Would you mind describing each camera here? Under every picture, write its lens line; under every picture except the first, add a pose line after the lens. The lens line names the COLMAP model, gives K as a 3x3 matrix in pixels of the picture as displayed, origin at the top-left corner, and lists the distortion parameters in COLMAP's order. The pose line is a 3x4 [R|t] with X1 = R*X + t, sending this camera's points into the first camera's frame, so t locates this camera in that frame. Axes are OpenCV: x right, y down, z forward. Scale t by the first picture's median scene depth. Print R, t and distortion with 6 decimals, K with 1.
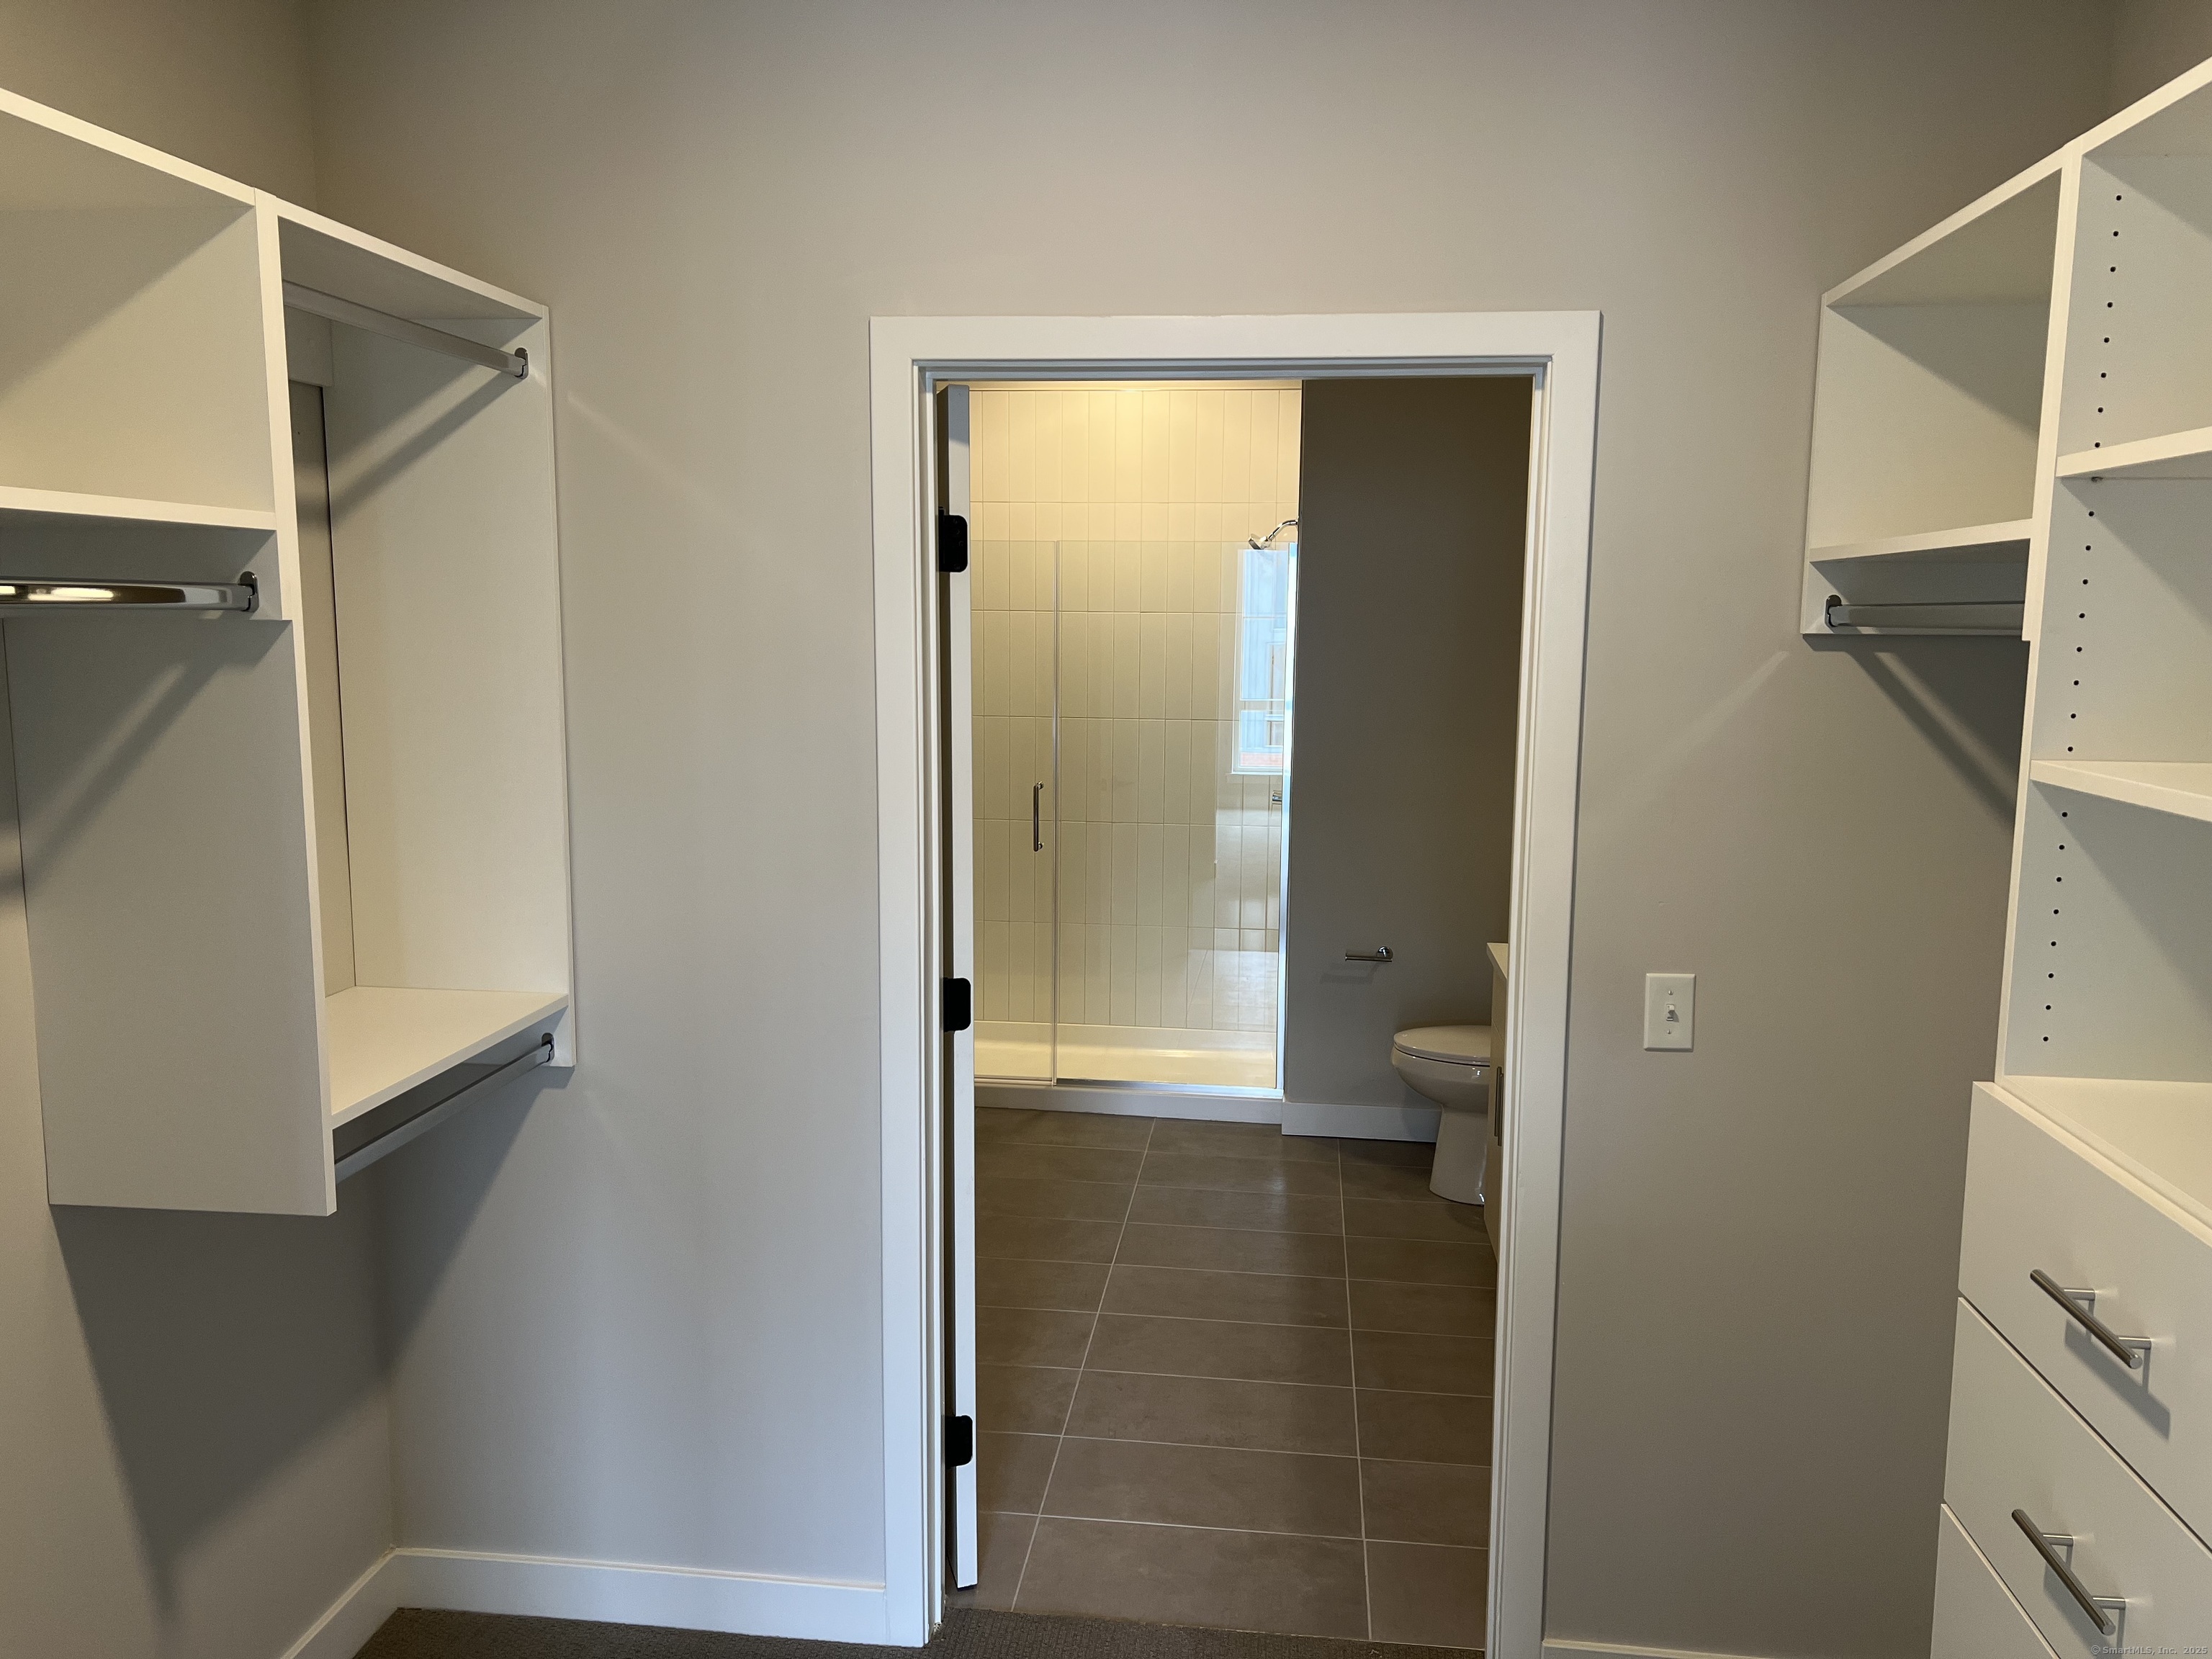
lens RADIAL K [[1639.6, 0, 1097.6], [0, 1639.6, 819.6], [0, 0, 1]] dist [0.029029, -0.014820]
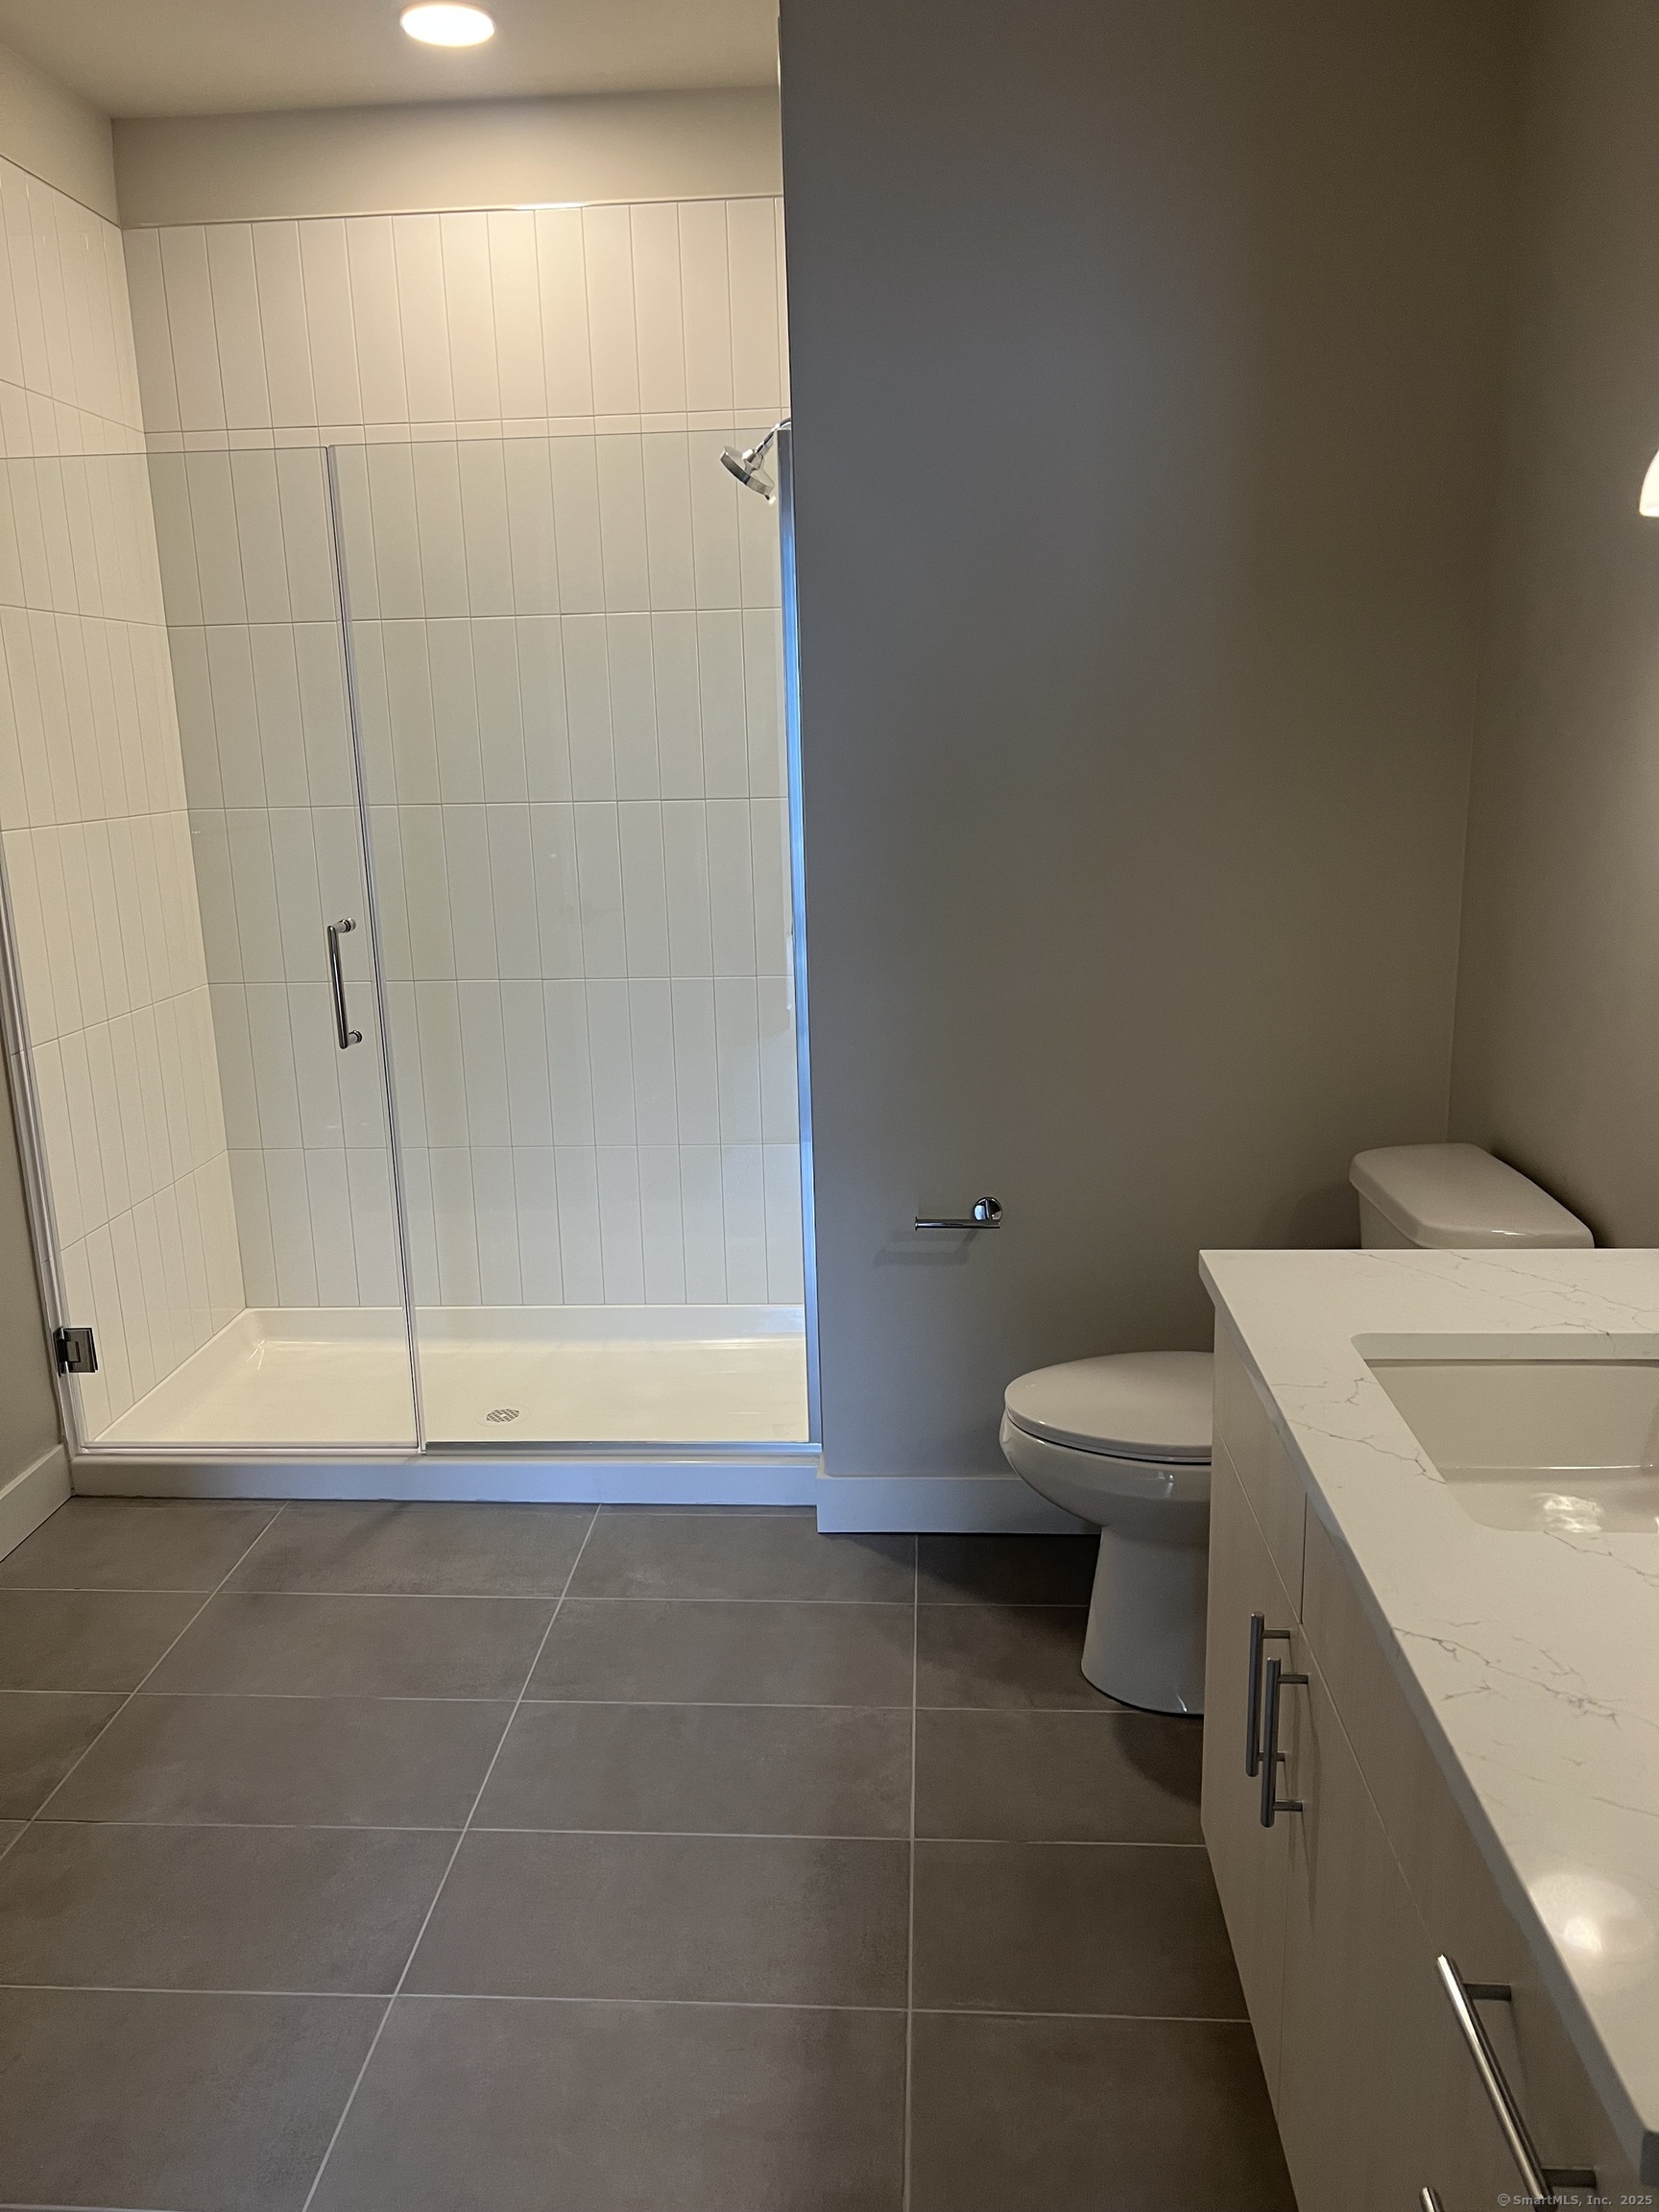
lens RADIAL K [[1639.6, 0, 828.9], [0, 1639.6, 1120.3], [0, 0, 1]] dist [0.029029, -0.014820]
pose [[0.997172, -0.053082, 0.053202, 0.096928], [0.046861, 0.992598, 0.112044, -0.010790], [-0.058756, -0.109234, 0.992278, 0.474892]]
